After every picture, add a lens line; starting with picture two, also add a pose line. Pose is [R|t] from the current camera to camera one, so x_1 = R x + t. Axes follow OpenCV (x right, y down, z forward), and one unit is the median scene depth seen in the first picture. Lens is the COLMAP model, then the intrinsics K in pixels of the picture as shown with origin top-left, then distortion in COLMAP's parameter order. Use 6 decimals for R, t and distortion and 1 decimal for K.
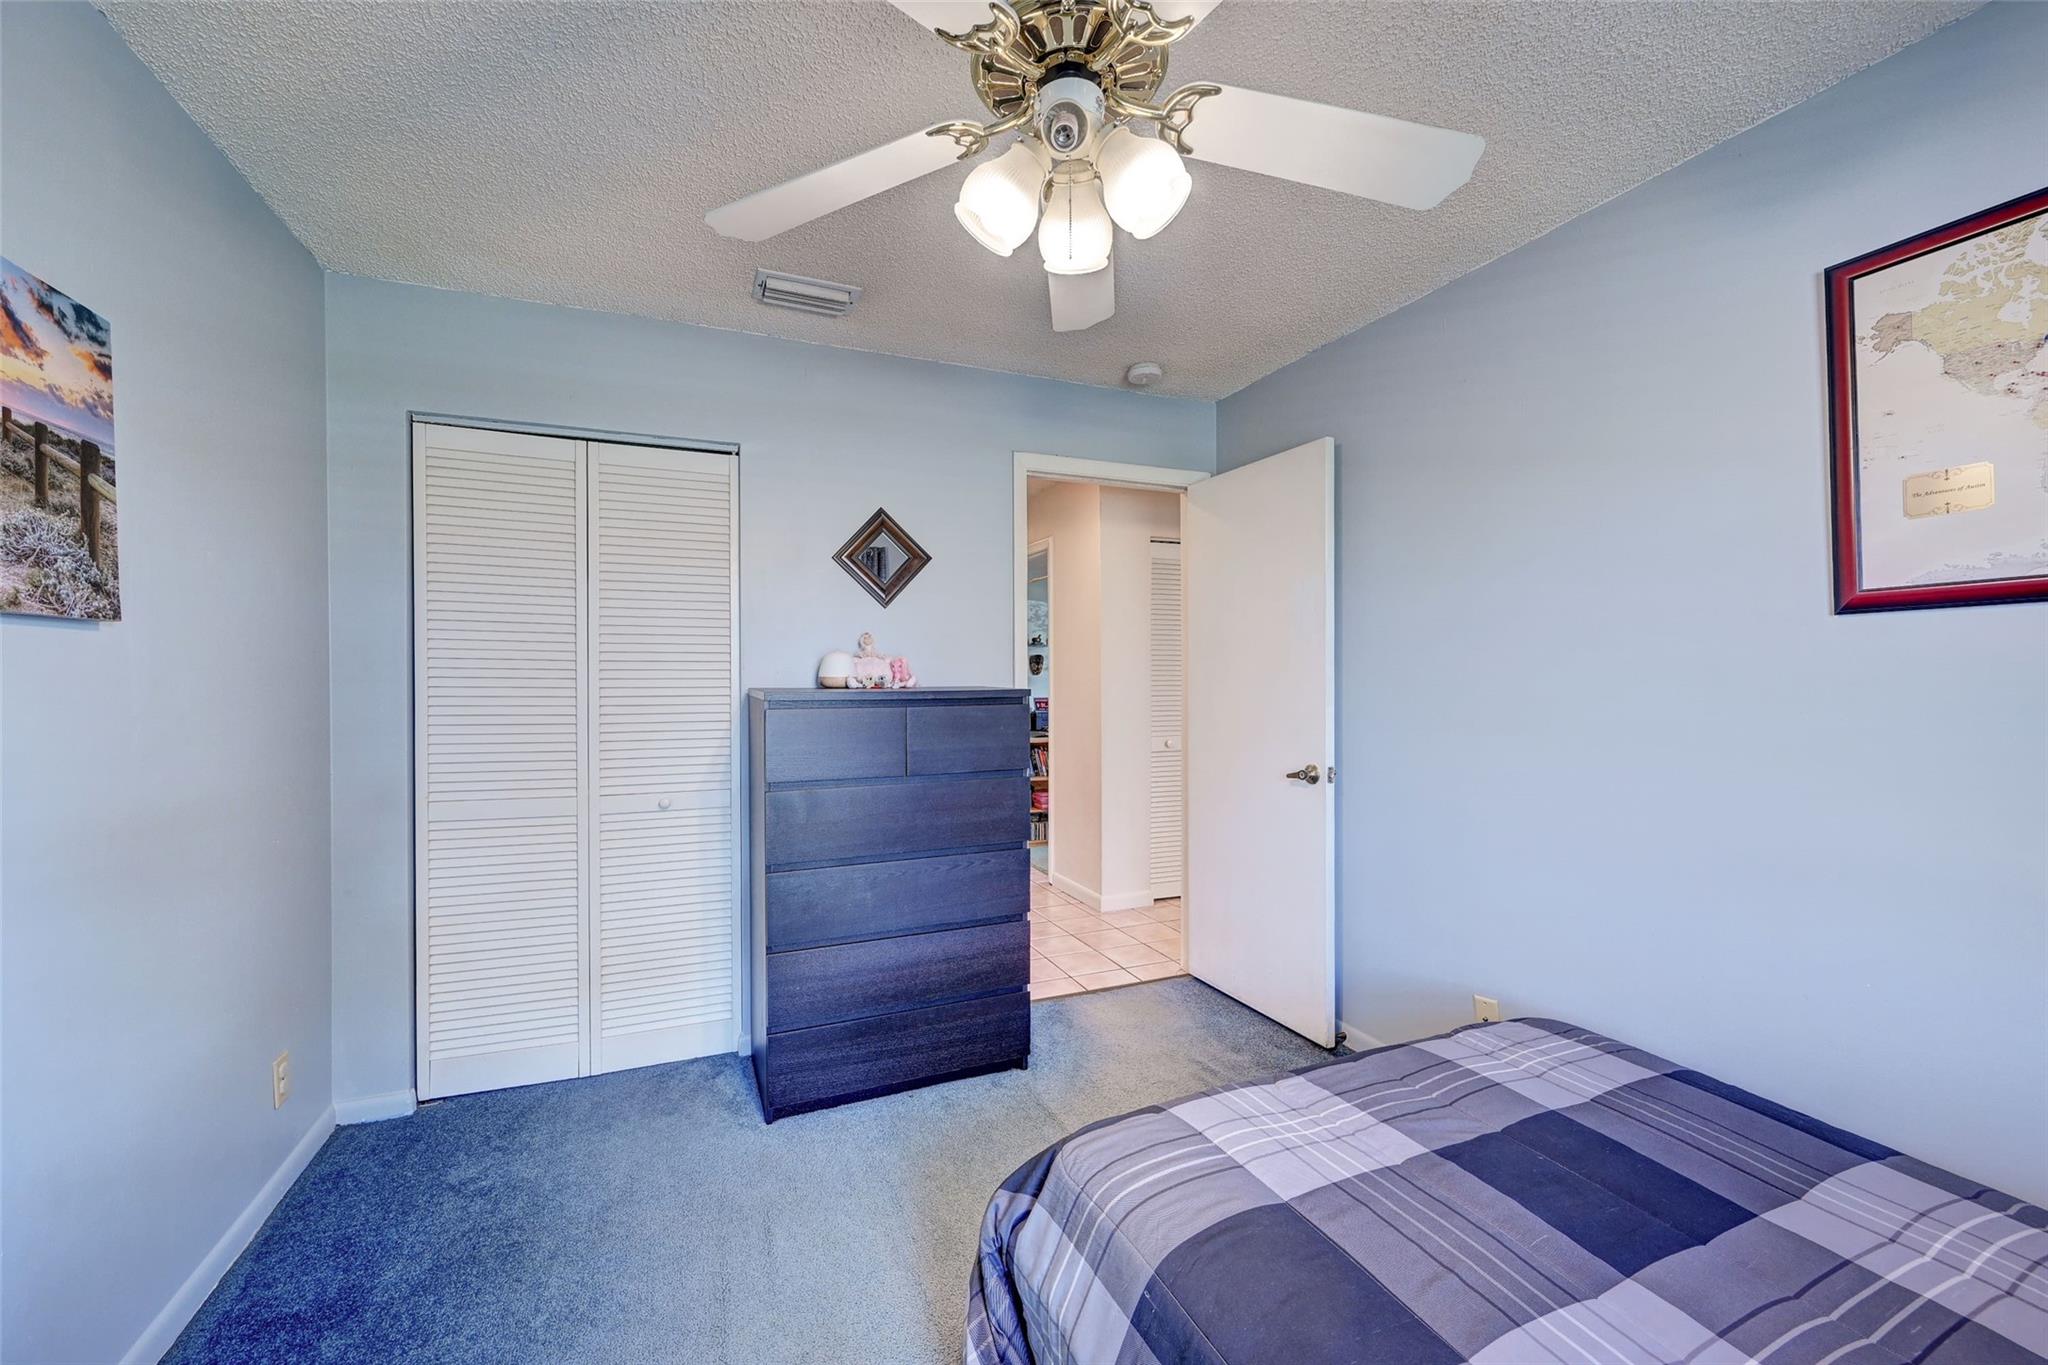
lens RADIAL K [[816.7, 0, 1025.6], [0, 816.7, 677.8], [0, 0, 1]] dist [-0.001343, 0.000310]
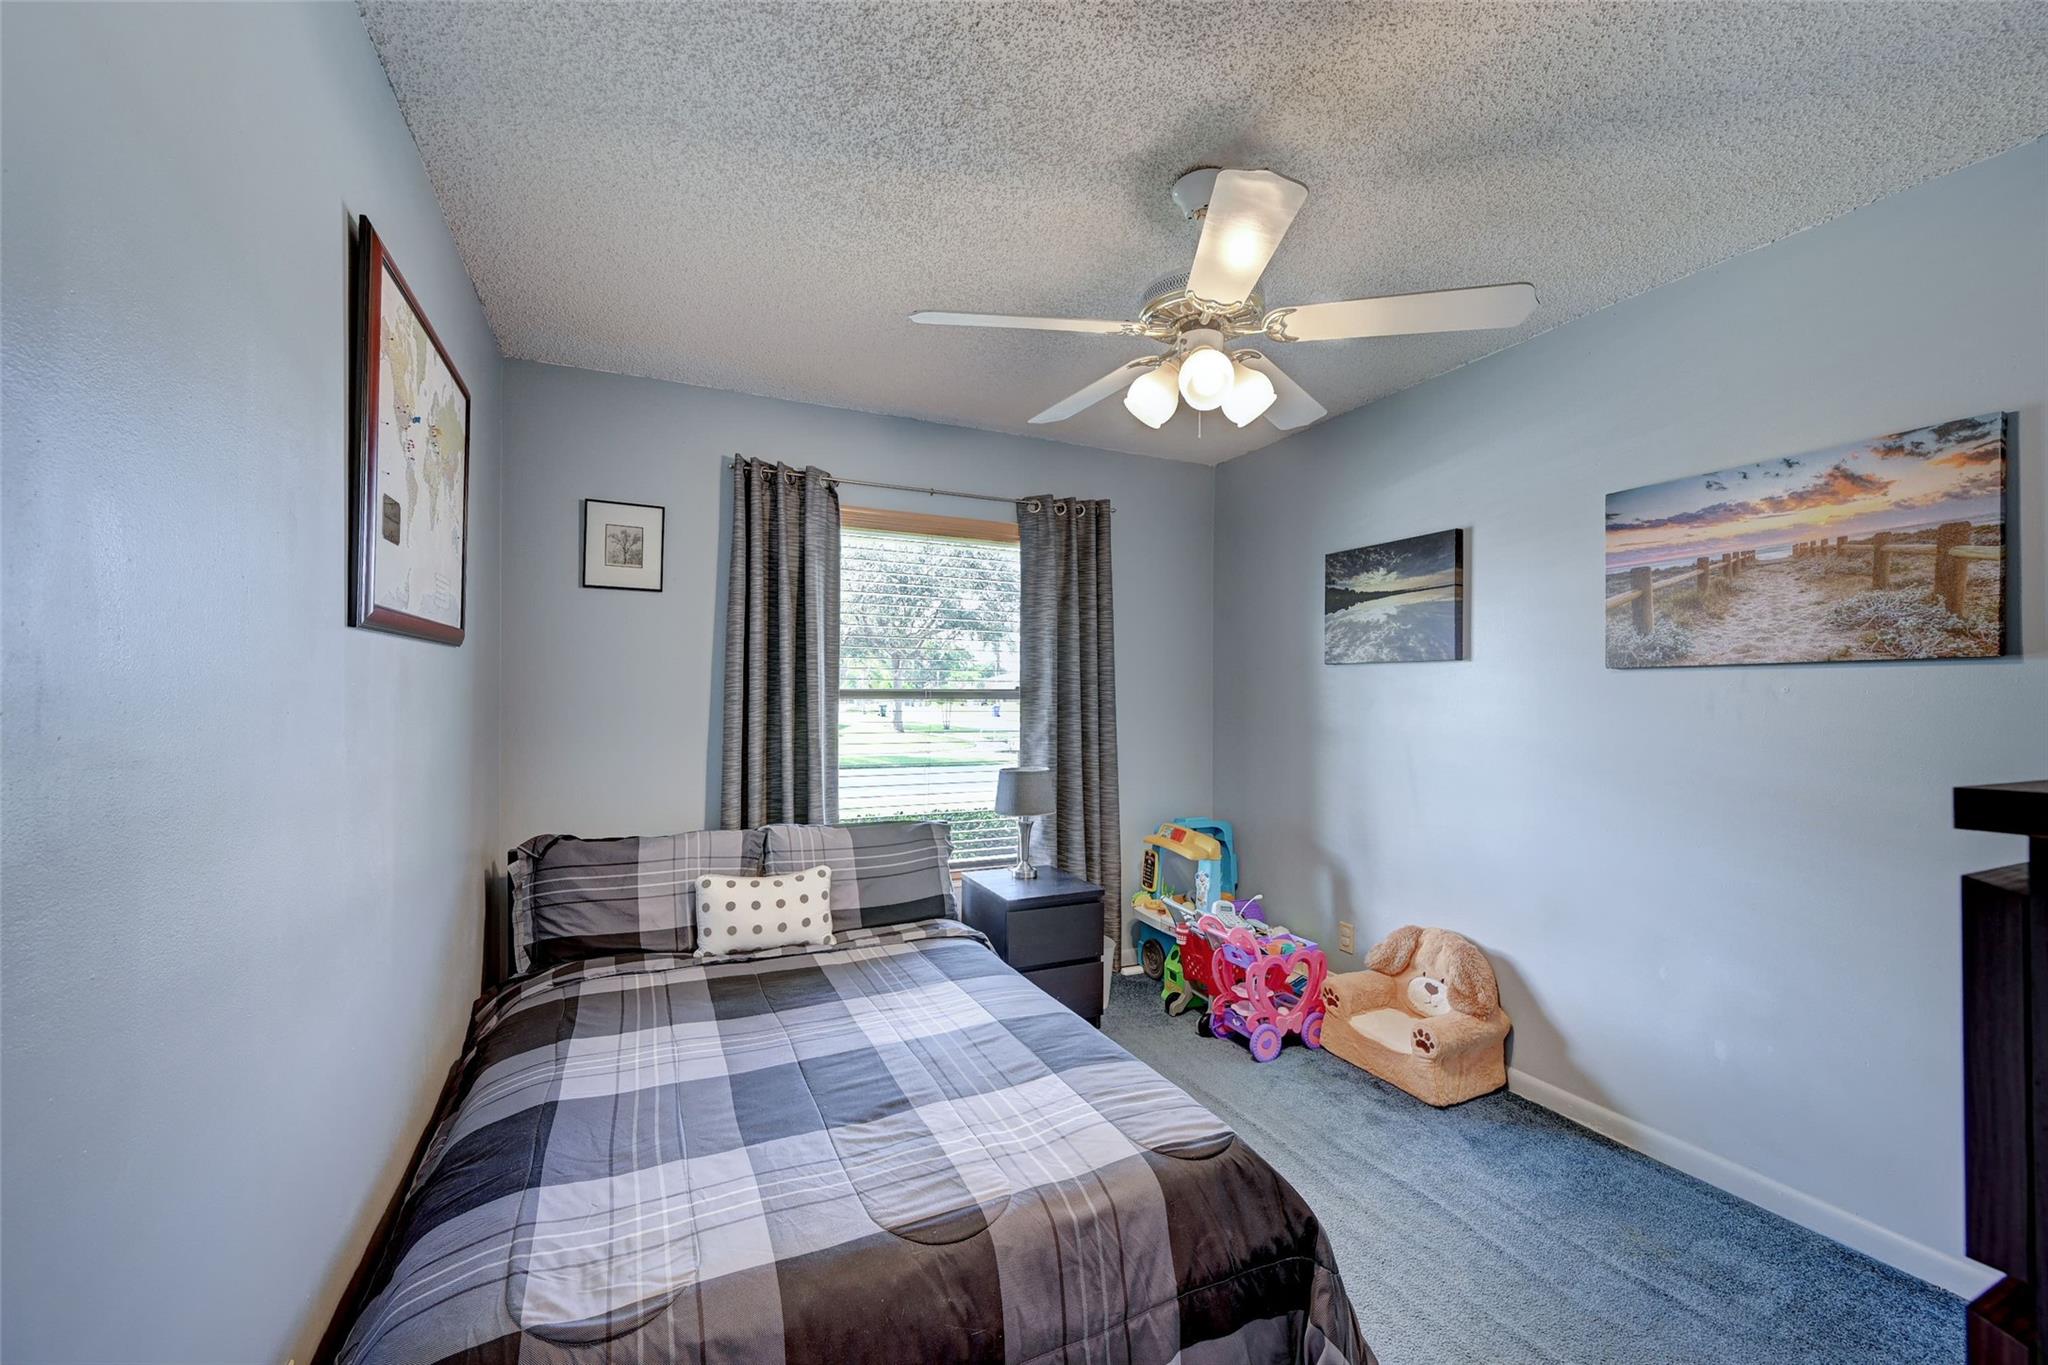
lens RADIAL K [[816.7, 0, 1024.5], [0, 816.7, 683.2], [0, 0, 1]] dist [-0.001343, 0.000310]
pose [[-0.998929, -0.004369, -0.046059, 0.446552], [-0.003891, 0.999938, -0.010471, -0.012180], [0.046102, -0.010281, -0.998884, 2.449817]]
